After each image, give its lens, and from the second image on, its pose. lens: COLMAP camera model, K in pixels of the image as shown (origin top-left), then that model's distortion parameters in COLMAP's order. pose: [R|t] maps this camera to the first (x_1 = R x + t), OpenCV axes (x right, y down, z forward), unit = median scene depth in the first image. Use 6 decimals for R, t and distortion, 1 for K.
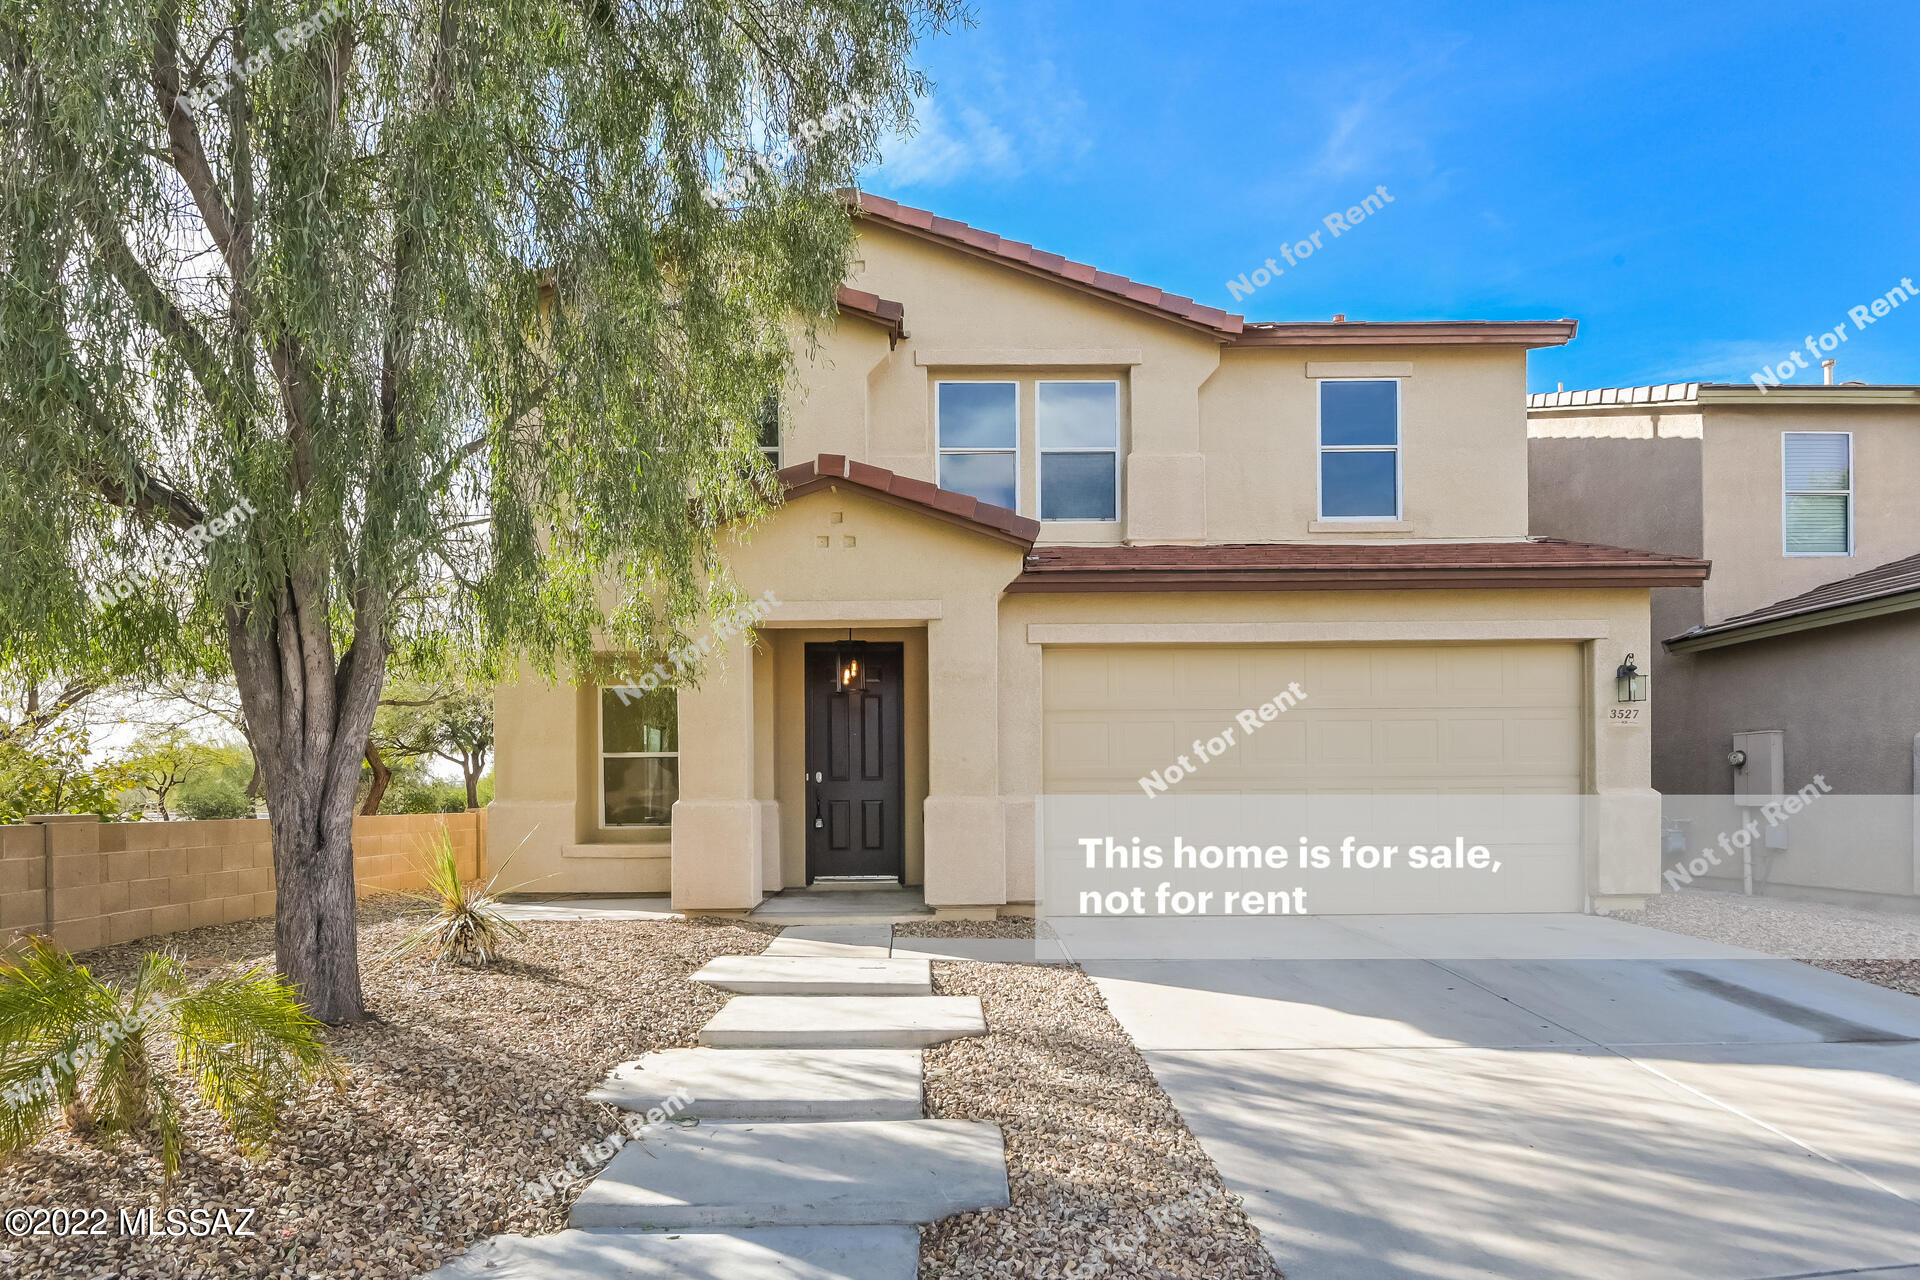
lens RADIAL K [[1049.7, 0, 959.6], [0, 1049.7, 714.6], [0, 0, 1]] dist [0.020064, -0.029938]
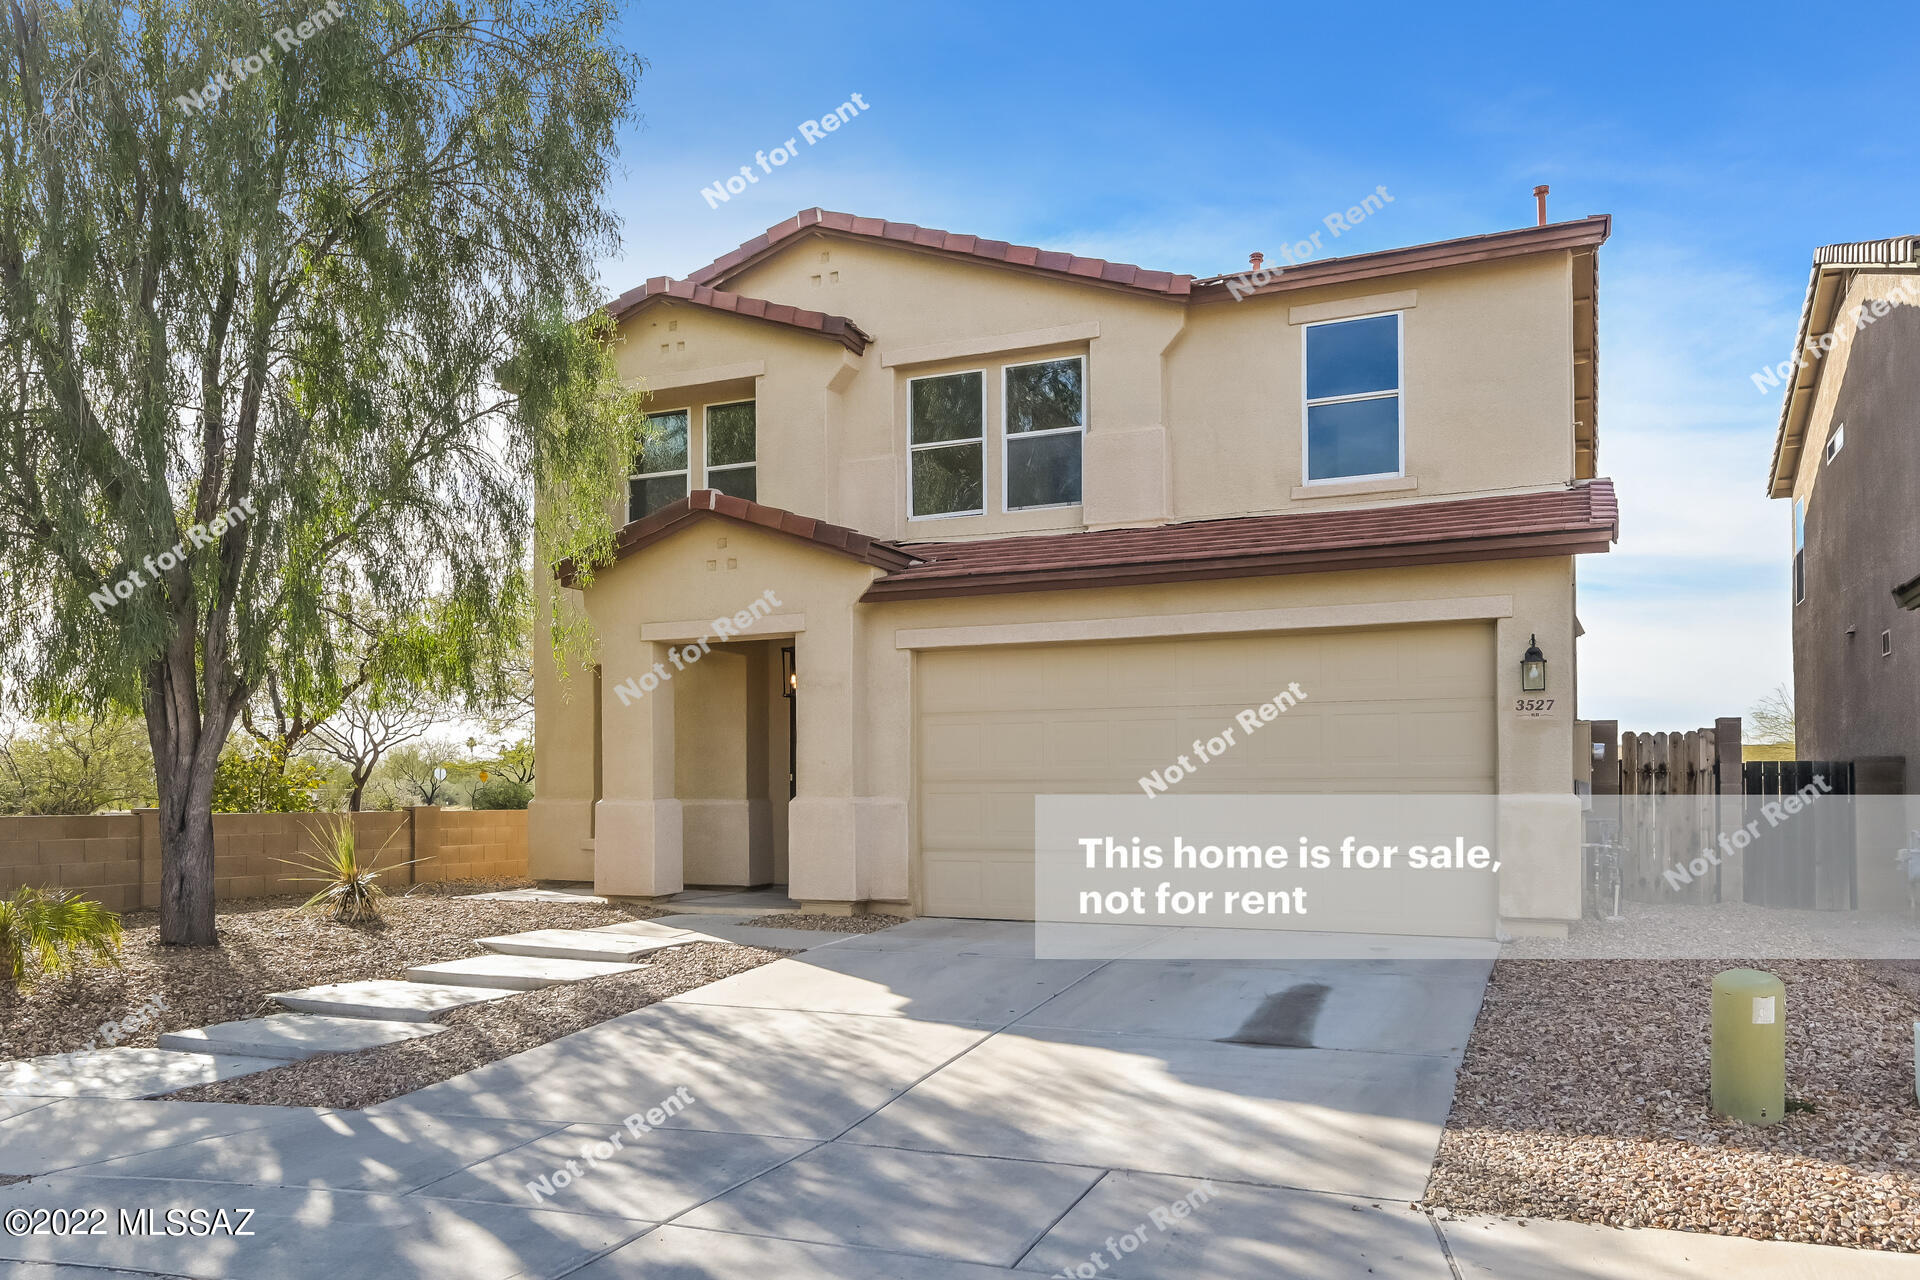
lens RADIAL K [[1389.0, 0, 960.0], [0, 1389.0, 640.0], [0, 0, 1]] dist [0.014976, 0.002527]
pose [[0.914374, -0.039617, -0.402927, 0.701992], [0.027013, 0.998953, -0.036918, -0.025535], [0.403968, 0.022872, 0.914487, -0.231208]]
